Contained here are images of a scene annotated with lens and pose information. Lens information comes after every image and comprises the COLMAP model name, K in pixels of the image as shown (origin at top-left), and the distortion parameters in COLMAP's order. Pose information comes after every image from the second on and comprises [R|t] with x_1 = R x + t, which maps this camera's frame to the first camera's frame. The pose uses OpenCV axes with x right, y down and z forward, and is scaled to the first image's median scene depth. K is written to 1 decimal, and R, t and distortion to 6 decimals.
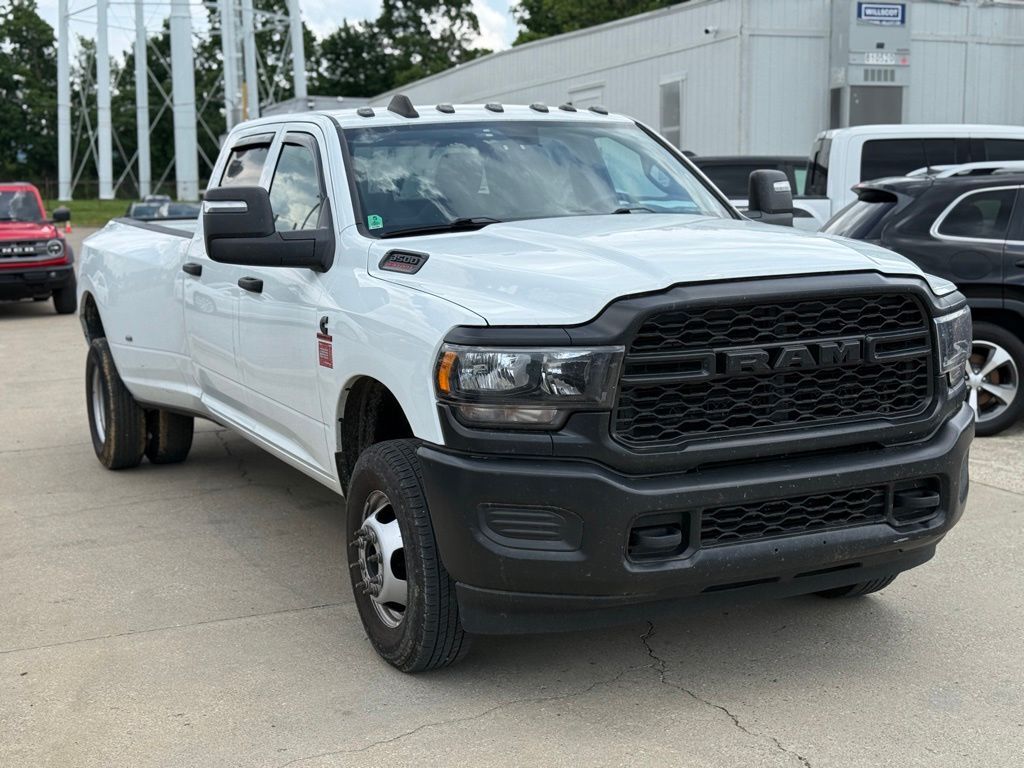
lens RADIAL K [[1452.2, 0, 511.7], [0, 1452.2, 413.1], [0, 0, 1]] dist [0.128417, -0.054321]
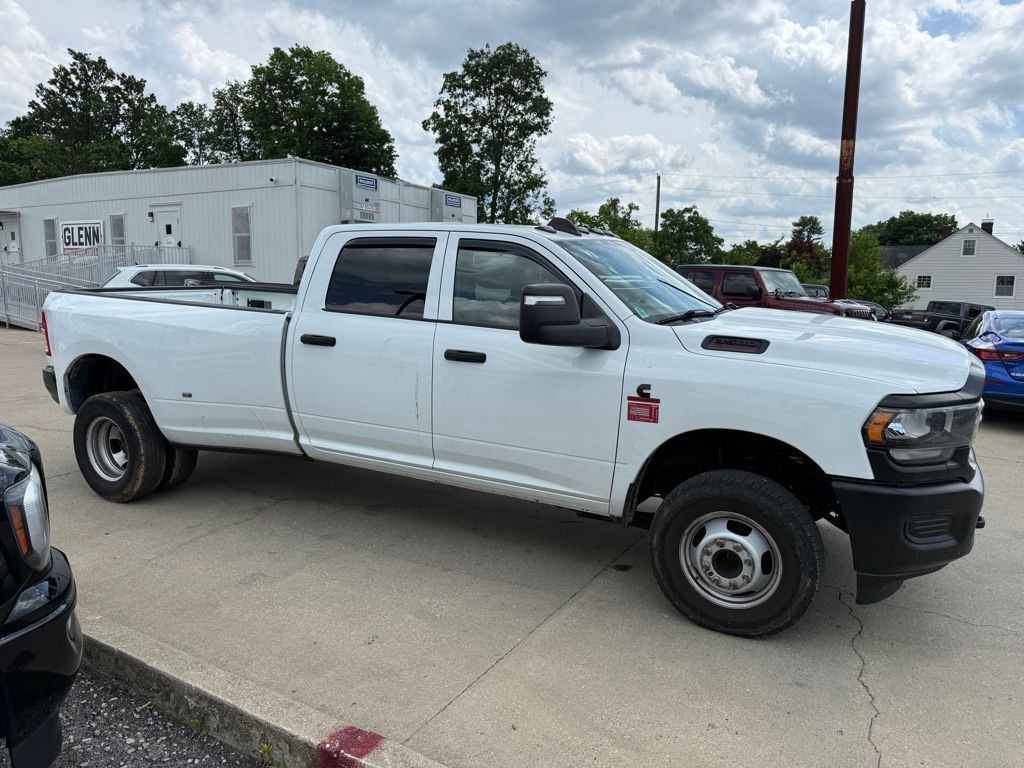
lens RADIAL K [[724.4, 0, 512.0], [0, 724.4, 384.0], [0, 0, 1]] dist [0.030984, -0.001980]
pose [[0.783810, -0.055755, 0.618492, -0.453384], [0.053859, 0.998312, 0.021739, -0.062800], [-0.618660, 0.016273, 0.785490, 0.395947]]
